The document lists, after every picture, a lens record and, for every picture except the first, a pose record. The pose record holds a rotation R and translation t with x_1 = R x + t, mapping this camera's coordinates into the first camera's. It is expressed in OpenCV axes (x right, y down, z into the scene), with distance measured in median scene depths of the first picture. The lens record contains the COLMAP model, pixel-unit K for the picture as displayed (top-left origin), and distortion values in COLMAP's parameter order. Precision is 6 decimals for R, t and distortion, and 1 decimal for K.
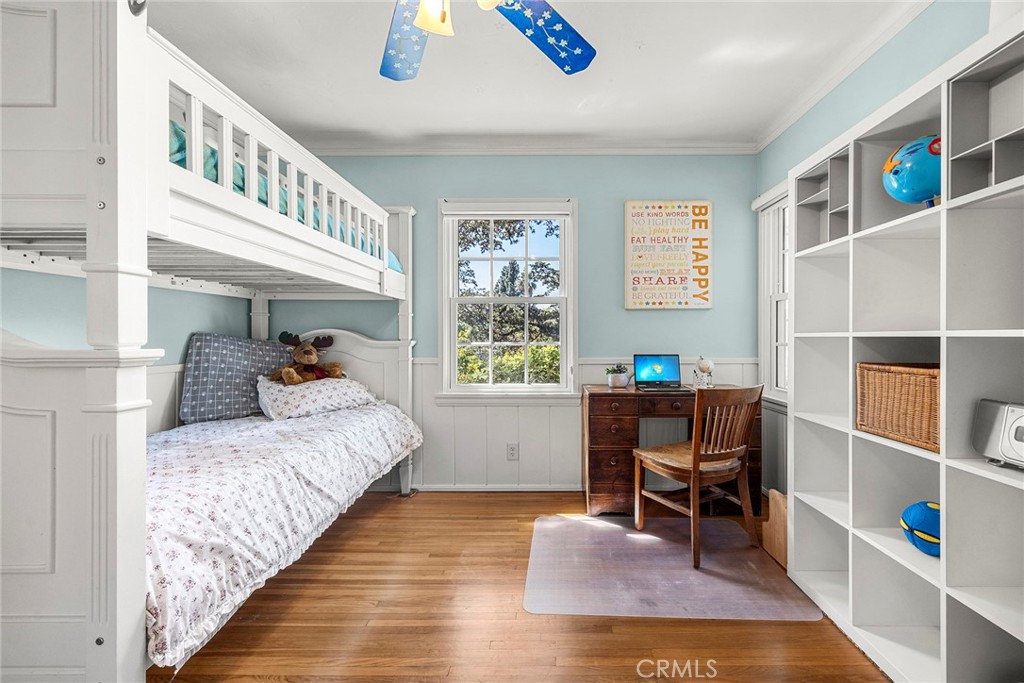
lens RADIAL K [[393.2, 0, 510.9], [0, 393.2, 336.4], [0, 0, 1]] dist [0.001036, 0.000079]
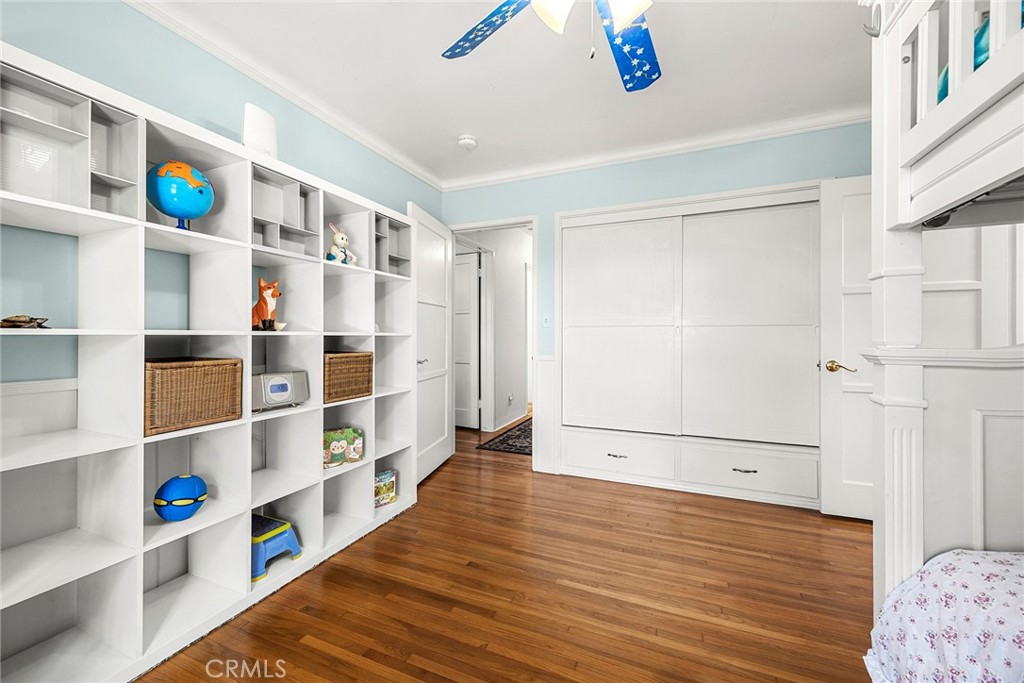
lens RADIAL K [[393.2, 0, 511.7], [0, 393.2, 334.4], [0, 0, 1]] dist [0.001036, 0.000079]
pose [[-0.922882, -0.003180, 0.385070, -0.264932], [-0.003183, 0.999995, 0.000630, -0.003661], [-0.385070, -0.000644, -0.922887, 1.554864]]
